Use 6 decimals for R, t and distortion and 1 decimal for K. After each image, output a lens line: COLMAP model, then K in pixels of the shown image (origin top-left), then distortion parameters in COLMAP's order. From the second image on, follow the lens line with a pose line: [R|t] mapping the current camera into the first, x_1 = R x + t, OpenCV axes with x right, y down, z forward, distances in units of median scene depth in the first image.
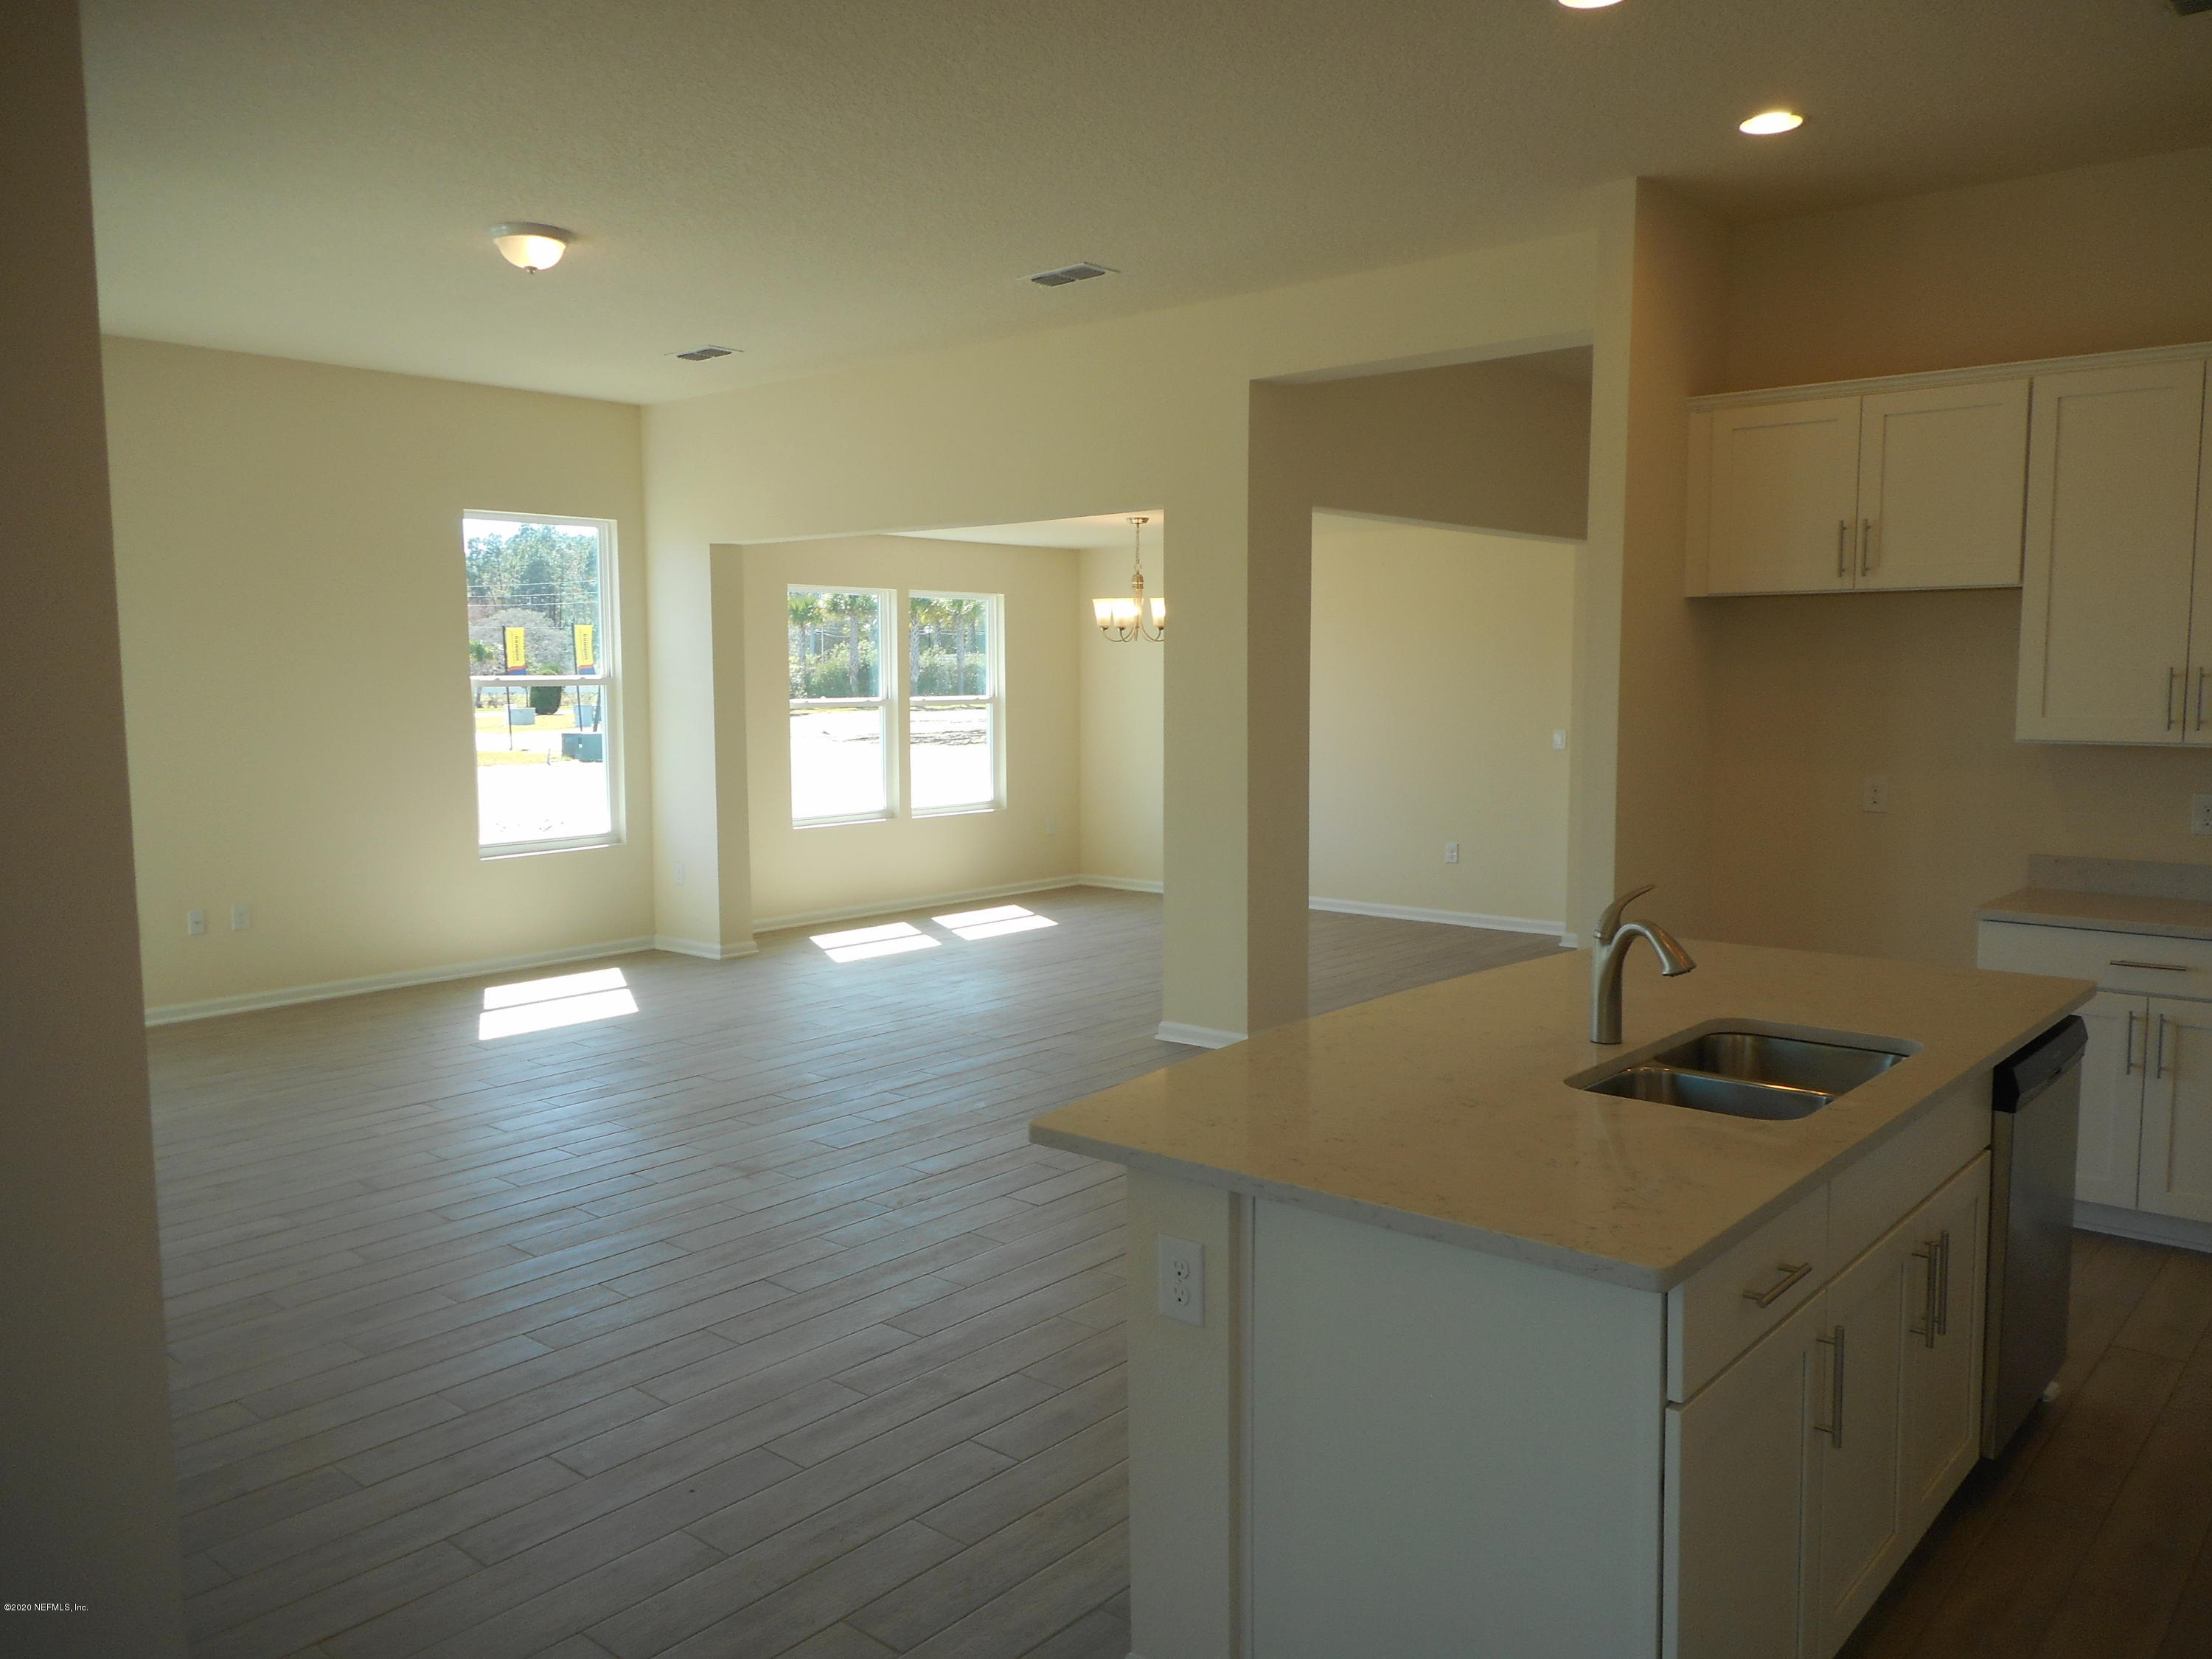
lens RADIAL K [[1693.4, 0, 1113.8], [0, 1693.4, 817.9], [0, 0, 1]] dist [0.046034, -0.000066]
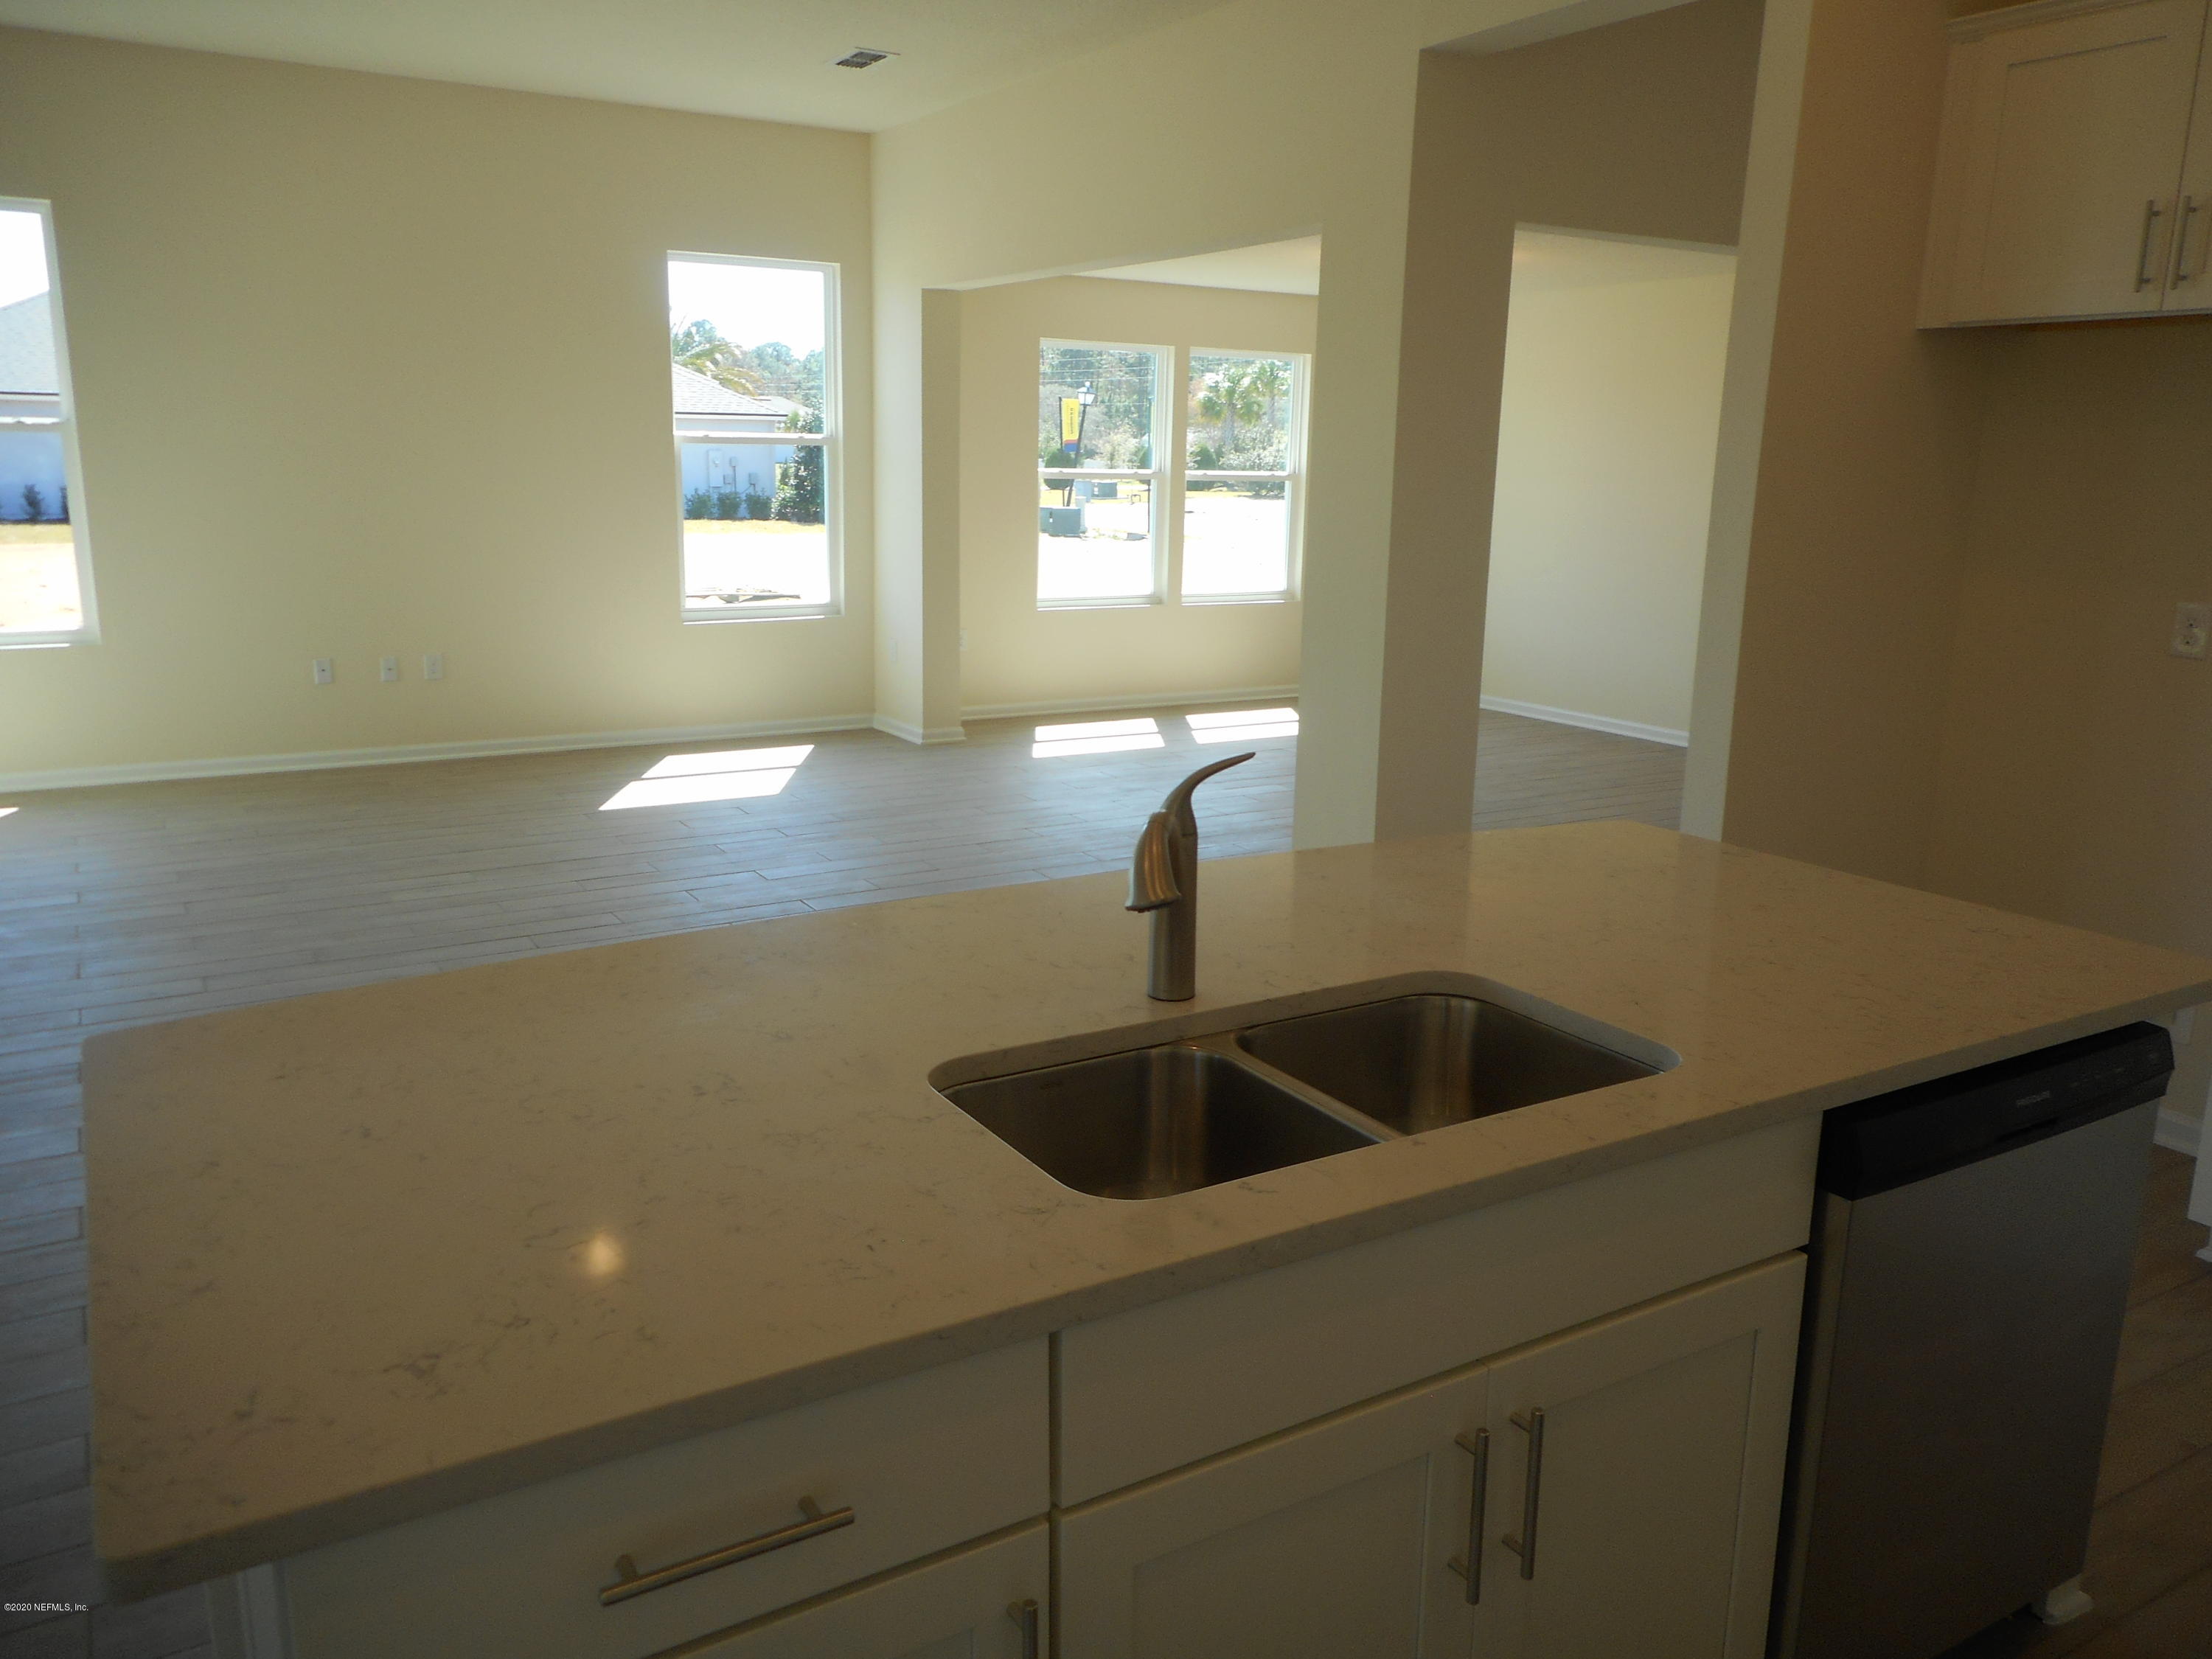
lens RADIAL K [[1693.4, 0, 1113.8], [0, 1693.4, 817.9], [0, 0, 1]] dist [0.046034, -0.000066]
pose [[0.949796, 0.087872, -0.300276, 0.157048], [-0.049967, 0.990033, 0.131671, -0.005673], [0.308854, -0.110057, 0.944720, 0.137482]]
